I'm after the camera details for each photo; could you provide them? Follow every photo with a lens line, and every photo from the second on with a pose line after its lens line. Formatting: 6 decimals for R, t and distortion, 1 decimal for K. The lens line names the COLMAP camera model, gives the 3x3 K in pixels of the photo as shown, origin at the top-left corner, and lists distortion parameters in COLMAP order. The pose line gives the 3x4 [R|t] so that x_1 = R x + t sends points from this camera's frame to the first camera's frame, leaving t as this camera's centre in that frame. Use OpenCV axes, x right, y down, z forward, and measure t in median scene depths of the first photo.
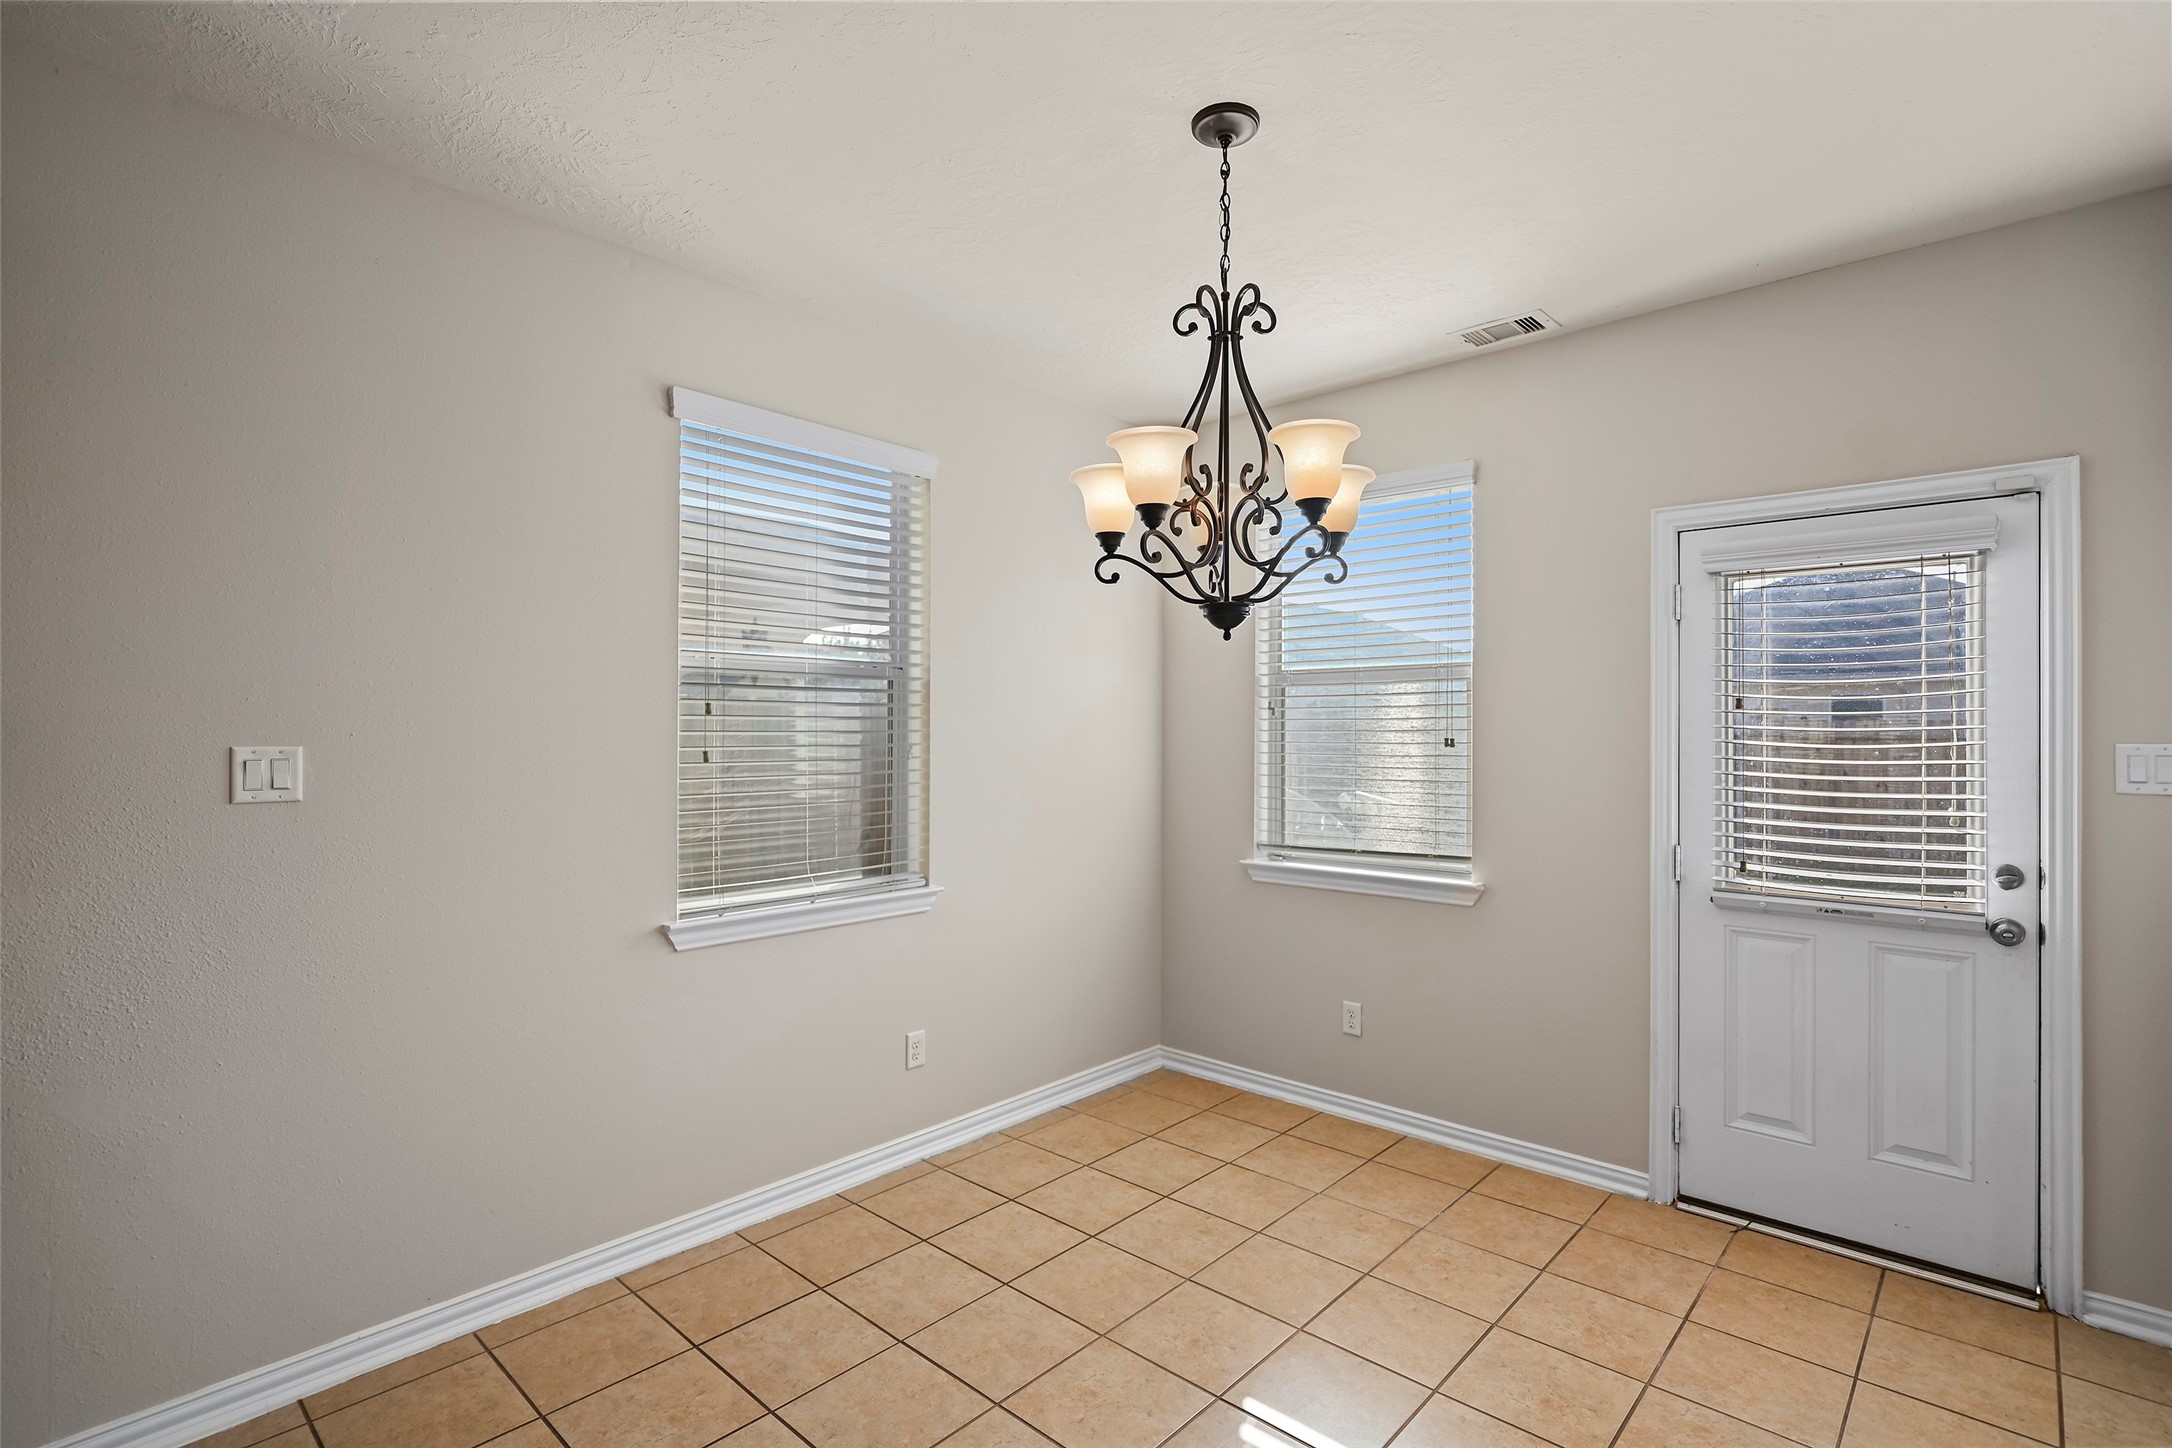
lens RADIAL K [[1038.6, 0, 1086.0], [0, 1038.6, 724.0], [0, 0, 1]] dist [0.001347, 0.000073]
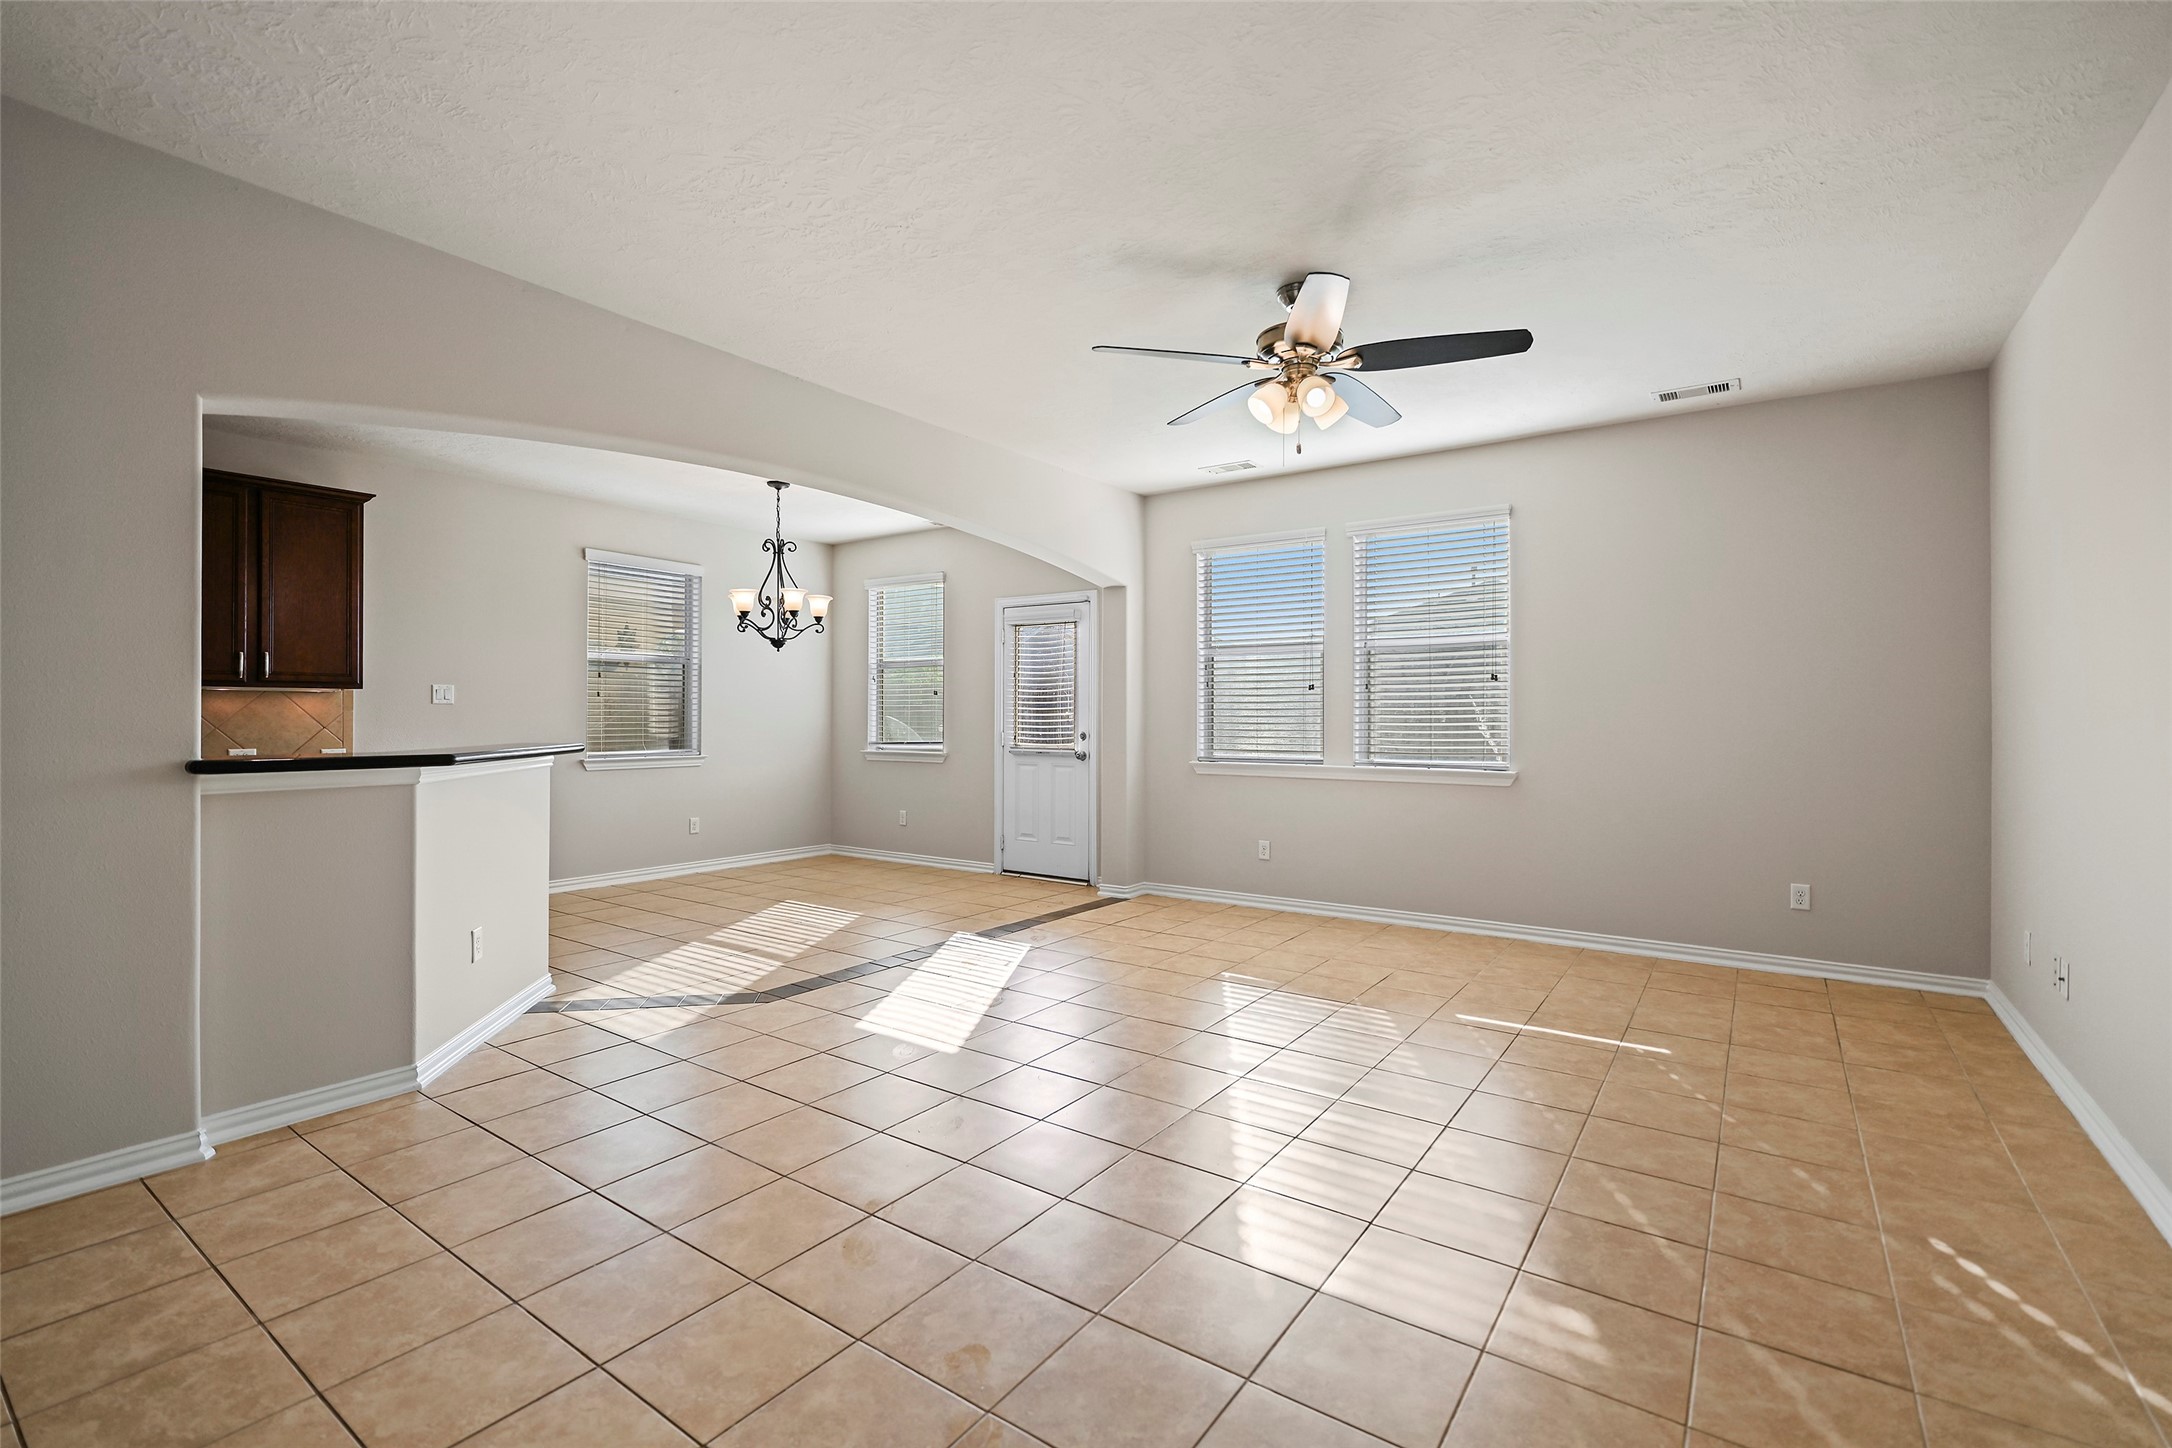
lens RADIAL K [[958.4, 0, 1087.3], [0, 958.4, 699.8], [0, 0, 1]] dist [-0.000047, 0.000007]
pose [[0.992481, 0.001884, 0.122388, 0.477189], [-0.000761, 0.999957, -0.009223, 0.059661], [-0.122400, 0.009060, 0.992440, -1.316134]]
